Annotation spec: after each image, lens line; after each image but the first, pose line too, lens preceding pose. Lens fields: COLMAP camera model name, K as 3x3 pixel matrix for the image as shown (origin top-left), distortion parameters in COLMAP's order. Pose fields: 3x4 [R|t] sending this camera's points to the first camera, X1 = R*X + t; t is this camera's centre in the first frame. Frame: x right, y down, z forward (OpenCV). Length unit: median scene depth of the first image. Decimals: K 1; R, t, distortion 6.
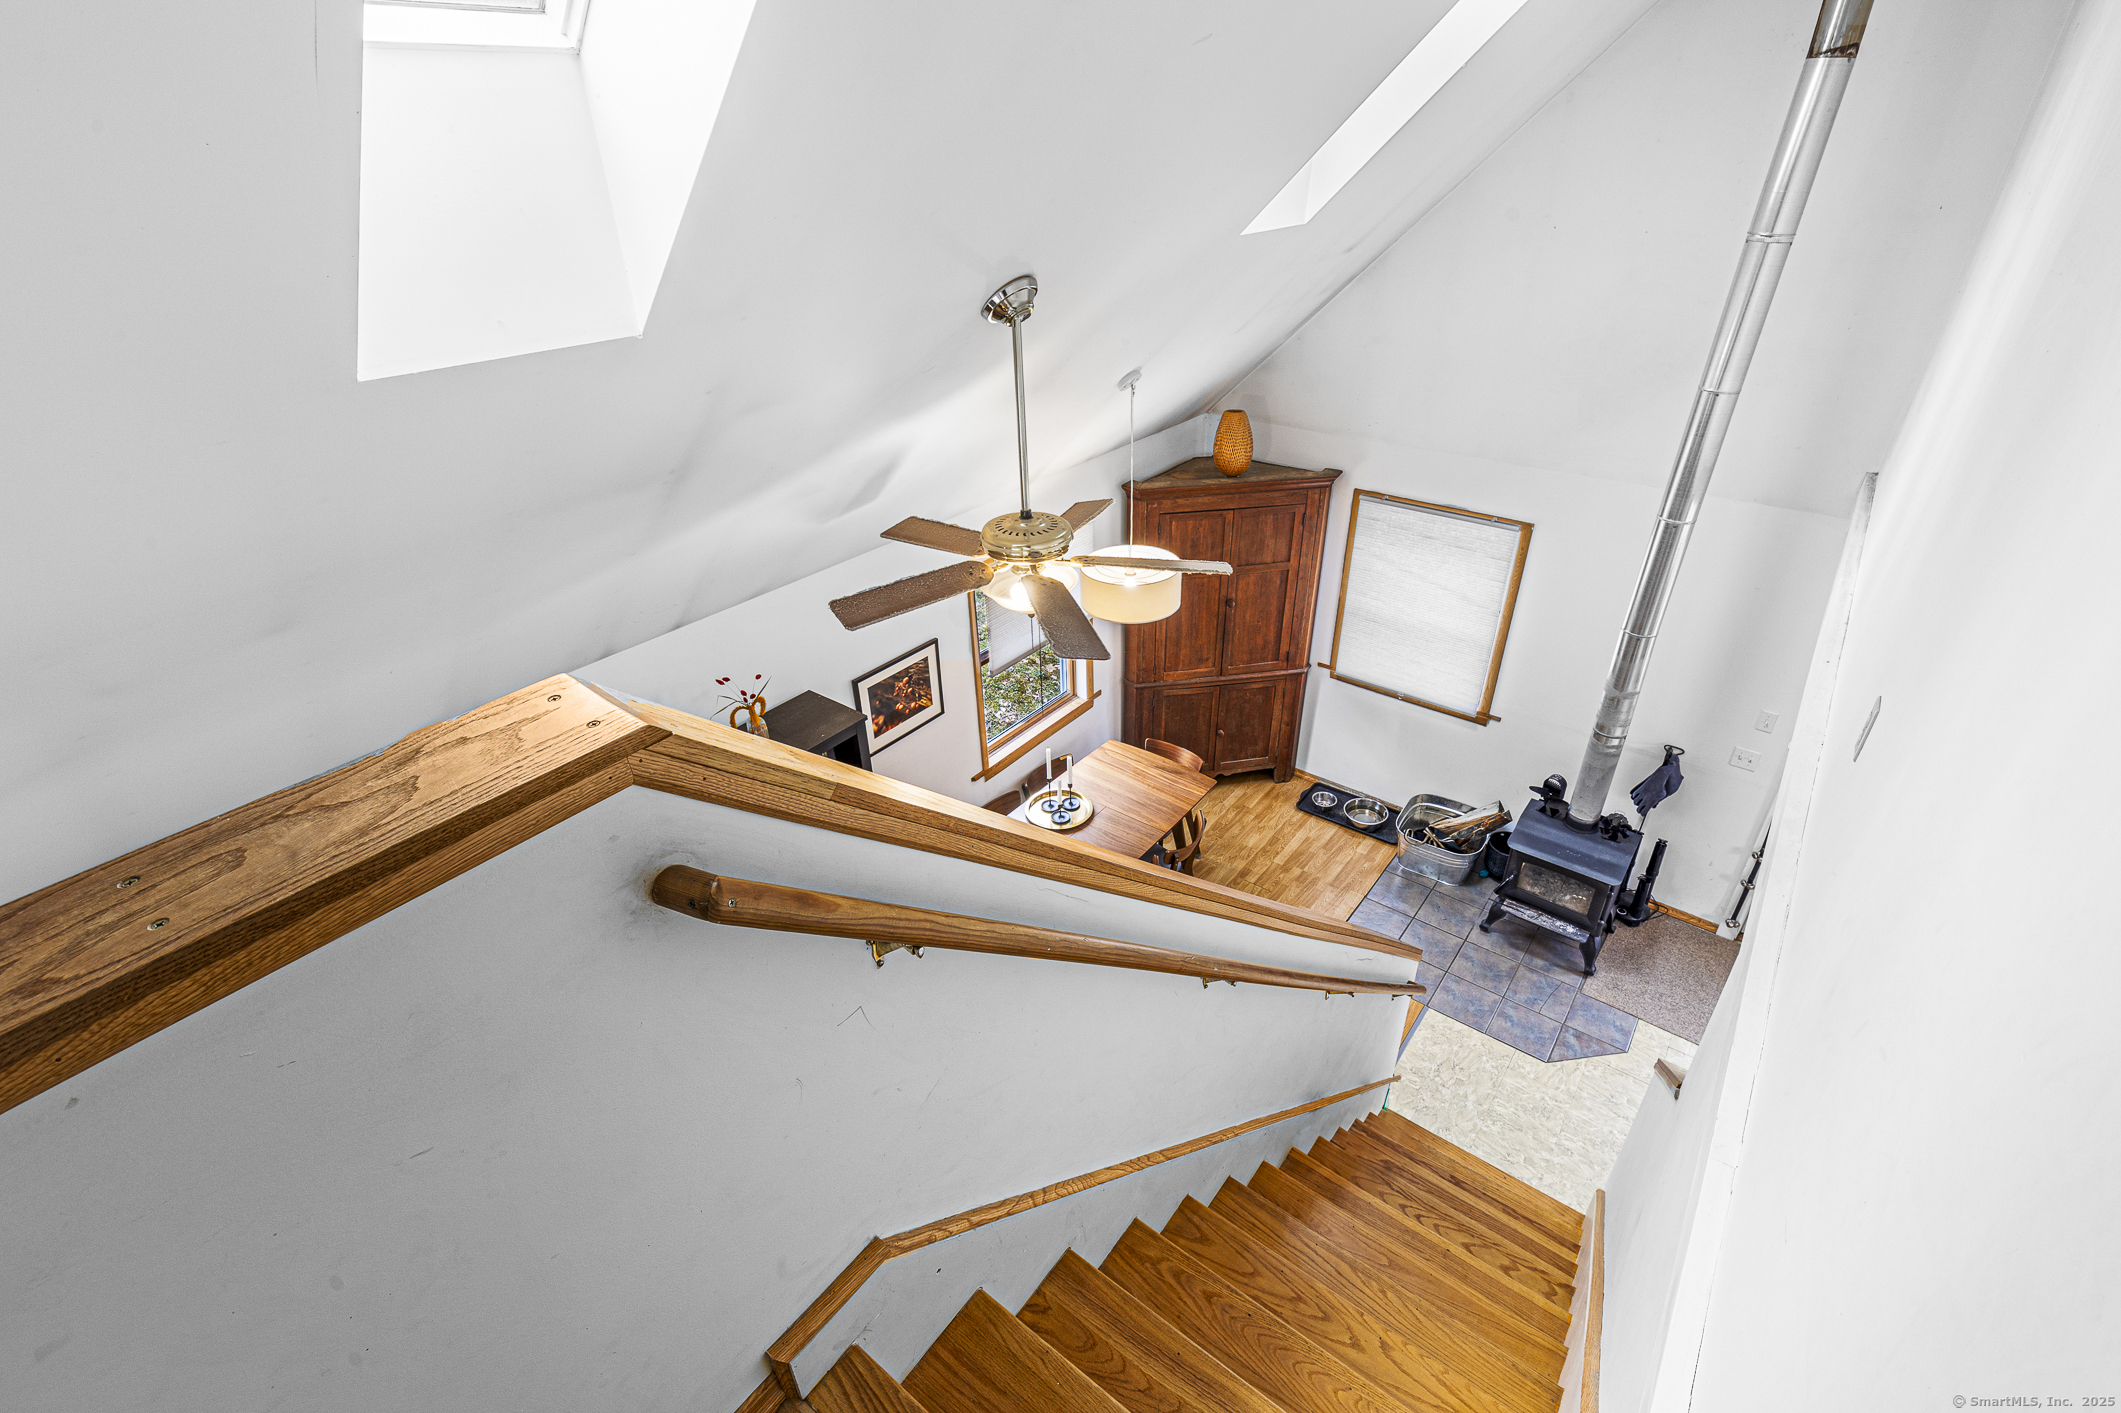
lens RADIAL K [[980.1, 0, 1064.8], [0, 980.1, 706.0], [0, 0, 1]] dist [-0.002484, -0.000193]
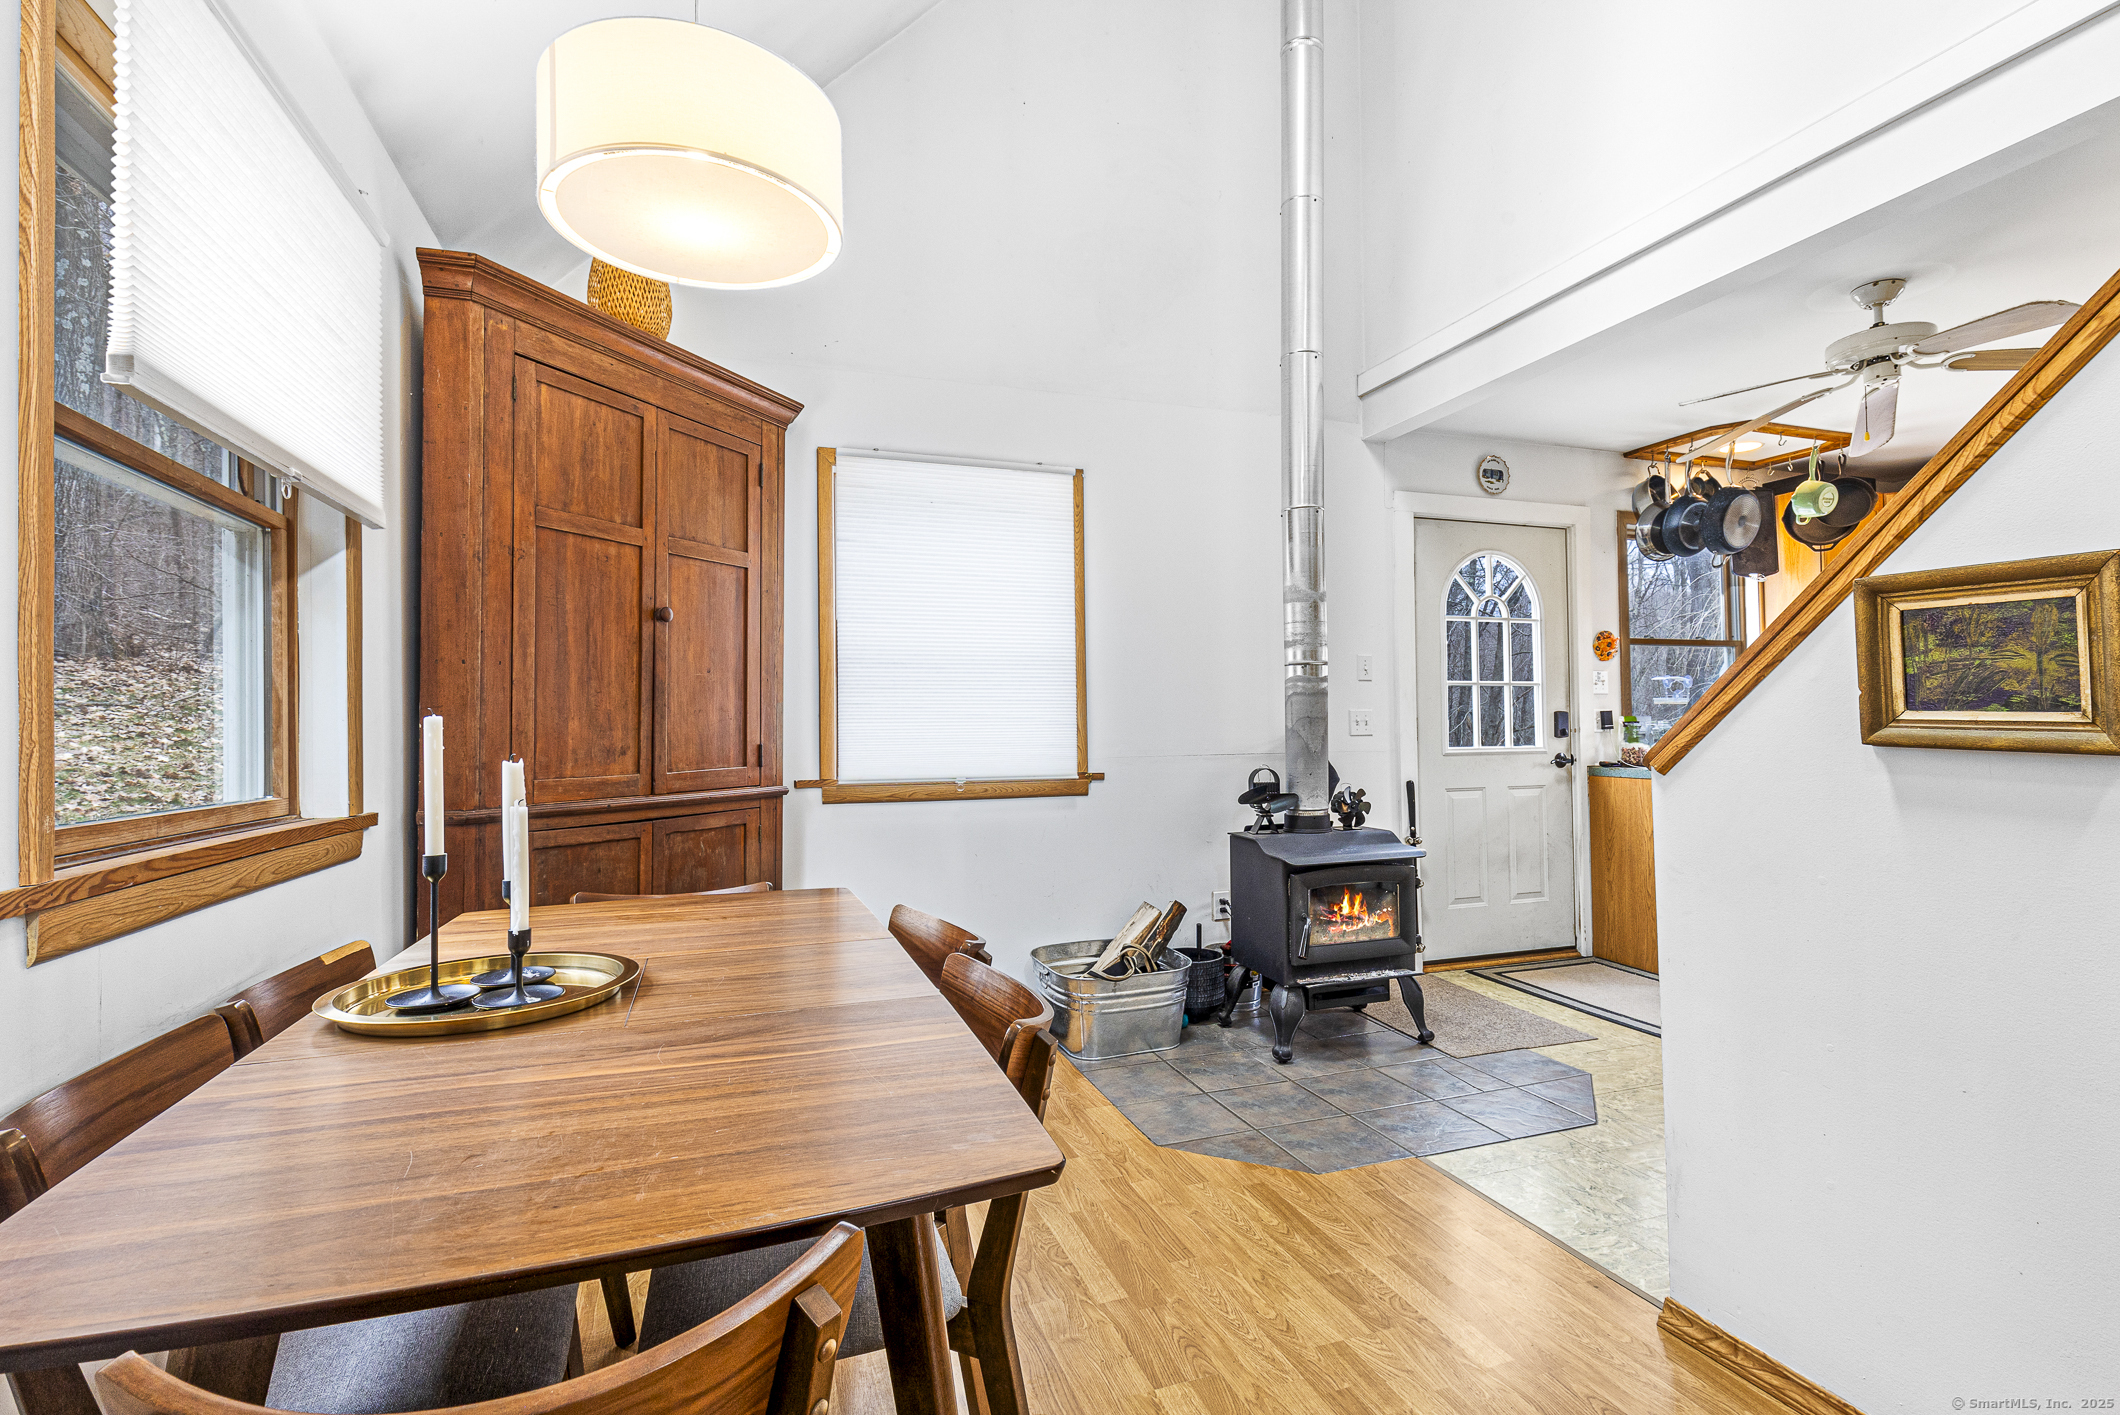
lens RADIAL K [[979.7, 0, 1063.9], [0, 979.7, 709.0], [0, 0, 1]] dist [-0.002484, -0.000193]
pose [[0.557876, 0.023854, 0.829581, -0.113876], [0.437169, 0.841218, -0.318176, 0.167791], [-0.705448, 0.540170, 0.458867, 0.667044]]
